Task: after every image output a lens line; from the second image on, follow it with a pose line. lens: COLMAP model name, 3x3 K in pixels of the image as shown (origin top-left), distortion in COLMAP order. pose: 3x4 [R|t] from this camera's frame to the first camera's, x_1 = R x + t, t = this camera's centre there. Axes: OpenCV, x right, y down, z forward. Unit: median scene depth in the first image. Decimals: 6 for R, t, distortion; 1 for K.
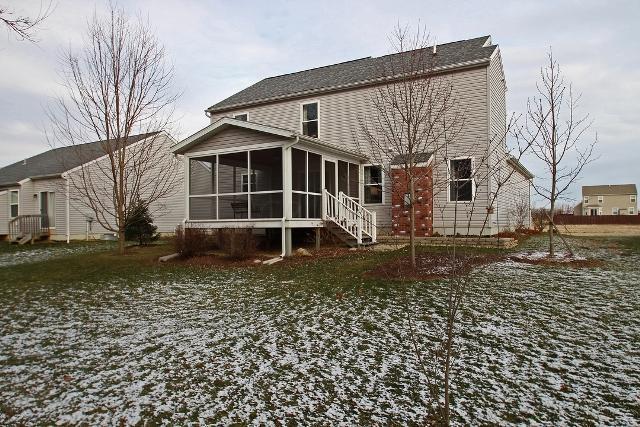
lens RADIAL K [[483.2, 0, 322.4], [0, 483.2, 217.5], [0, 0, 1]] dist [-0.038476, -0.001996]
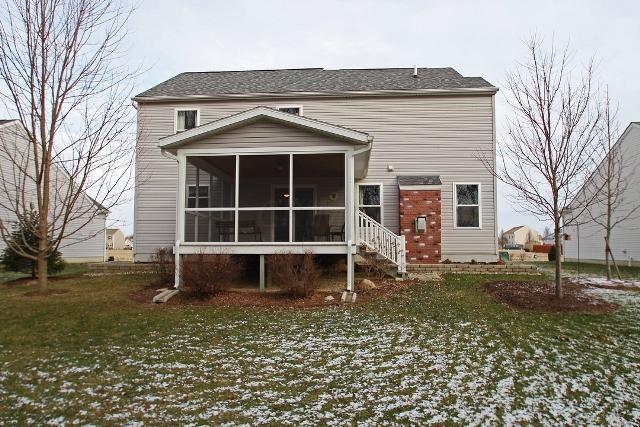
lens RADIAL K [[483.2, 0, 319.7], [0, 483.2, 212.7], [0, 0, 1]] dist [-0.038476, -0.001996]
pose [[0.889998, 0.042108, 0.454015, -0.425326], [-0.013277, 0.997698, -0.066505, 0.005624], [-0.455771, 0.053161, 0.888508, 0.273678]]
